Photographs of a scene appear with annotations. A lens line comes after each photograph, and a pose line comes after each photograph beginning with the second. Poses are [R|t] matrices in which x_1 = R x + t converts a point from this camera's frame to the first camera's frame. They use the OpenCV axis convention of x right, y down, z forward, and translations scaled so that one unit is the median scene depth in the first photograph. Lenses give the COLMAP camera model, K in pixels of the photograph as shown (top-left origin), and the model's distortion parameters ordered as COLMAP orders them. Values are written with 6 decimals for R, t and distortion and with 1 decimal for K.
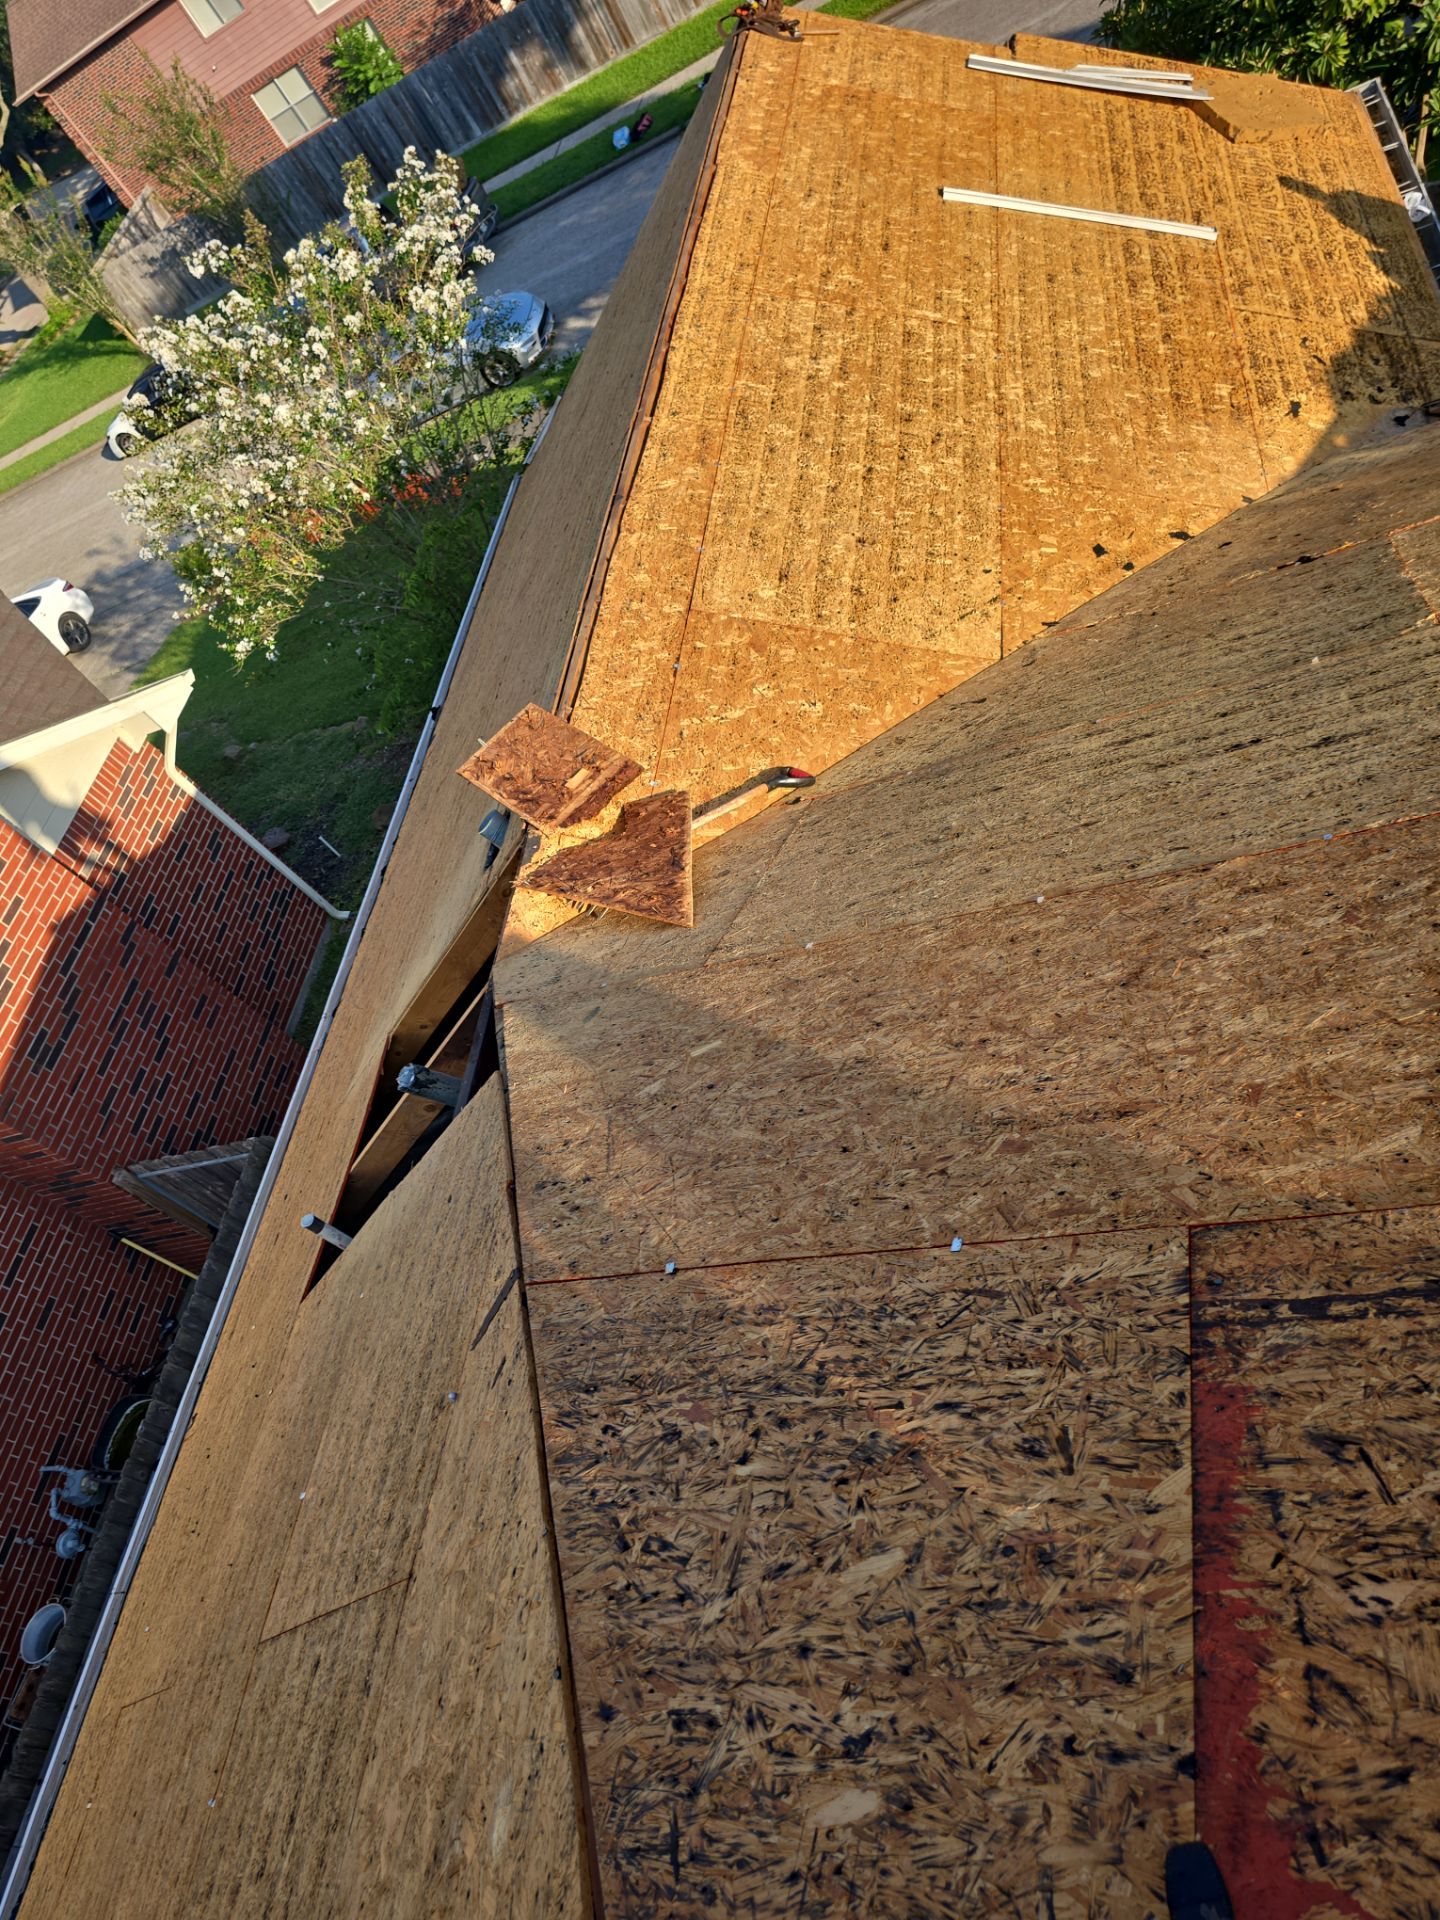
lens RADIAL K [[1331.5, 0, 720.0], [0, 1331.5, 960.0], [0, 0, 1]] dist [-0.001376, -0.000774]
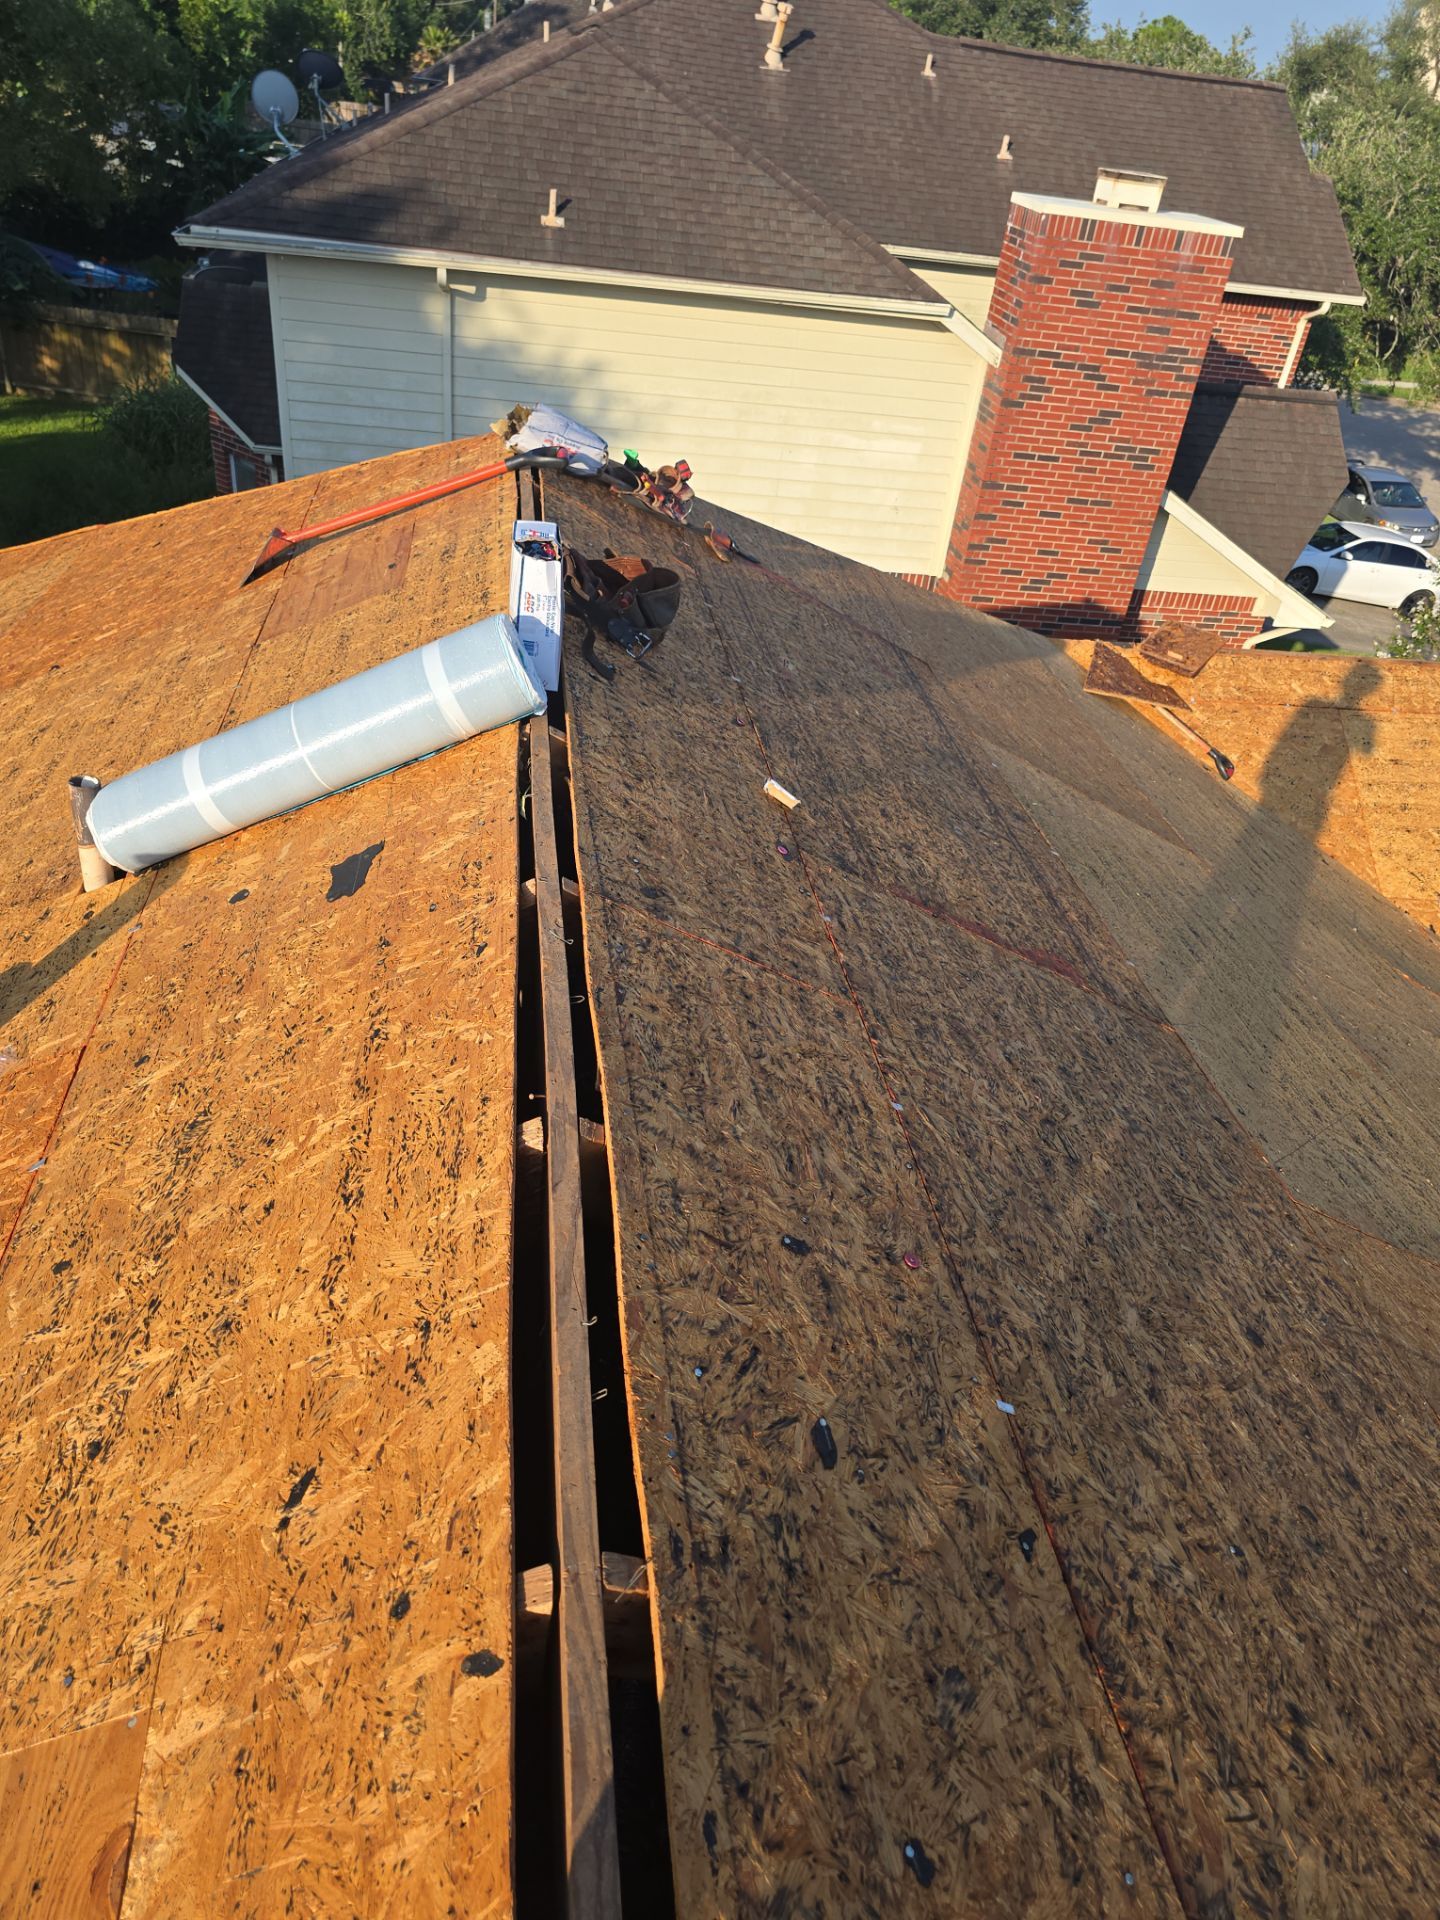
lens RADIAL K [[1331.5, 0, 720.0], [0, 1331.5, 960.0], [0, 0, 1]] dist [-0.001376, -0.000774]
pose [[0.173185, 0.886514, -0.429068, 0.867625], [-0.879278, 0.335438, 0.338158, -0.069463], [0.443707, 0.318706, 0.837586, -0.557368]]
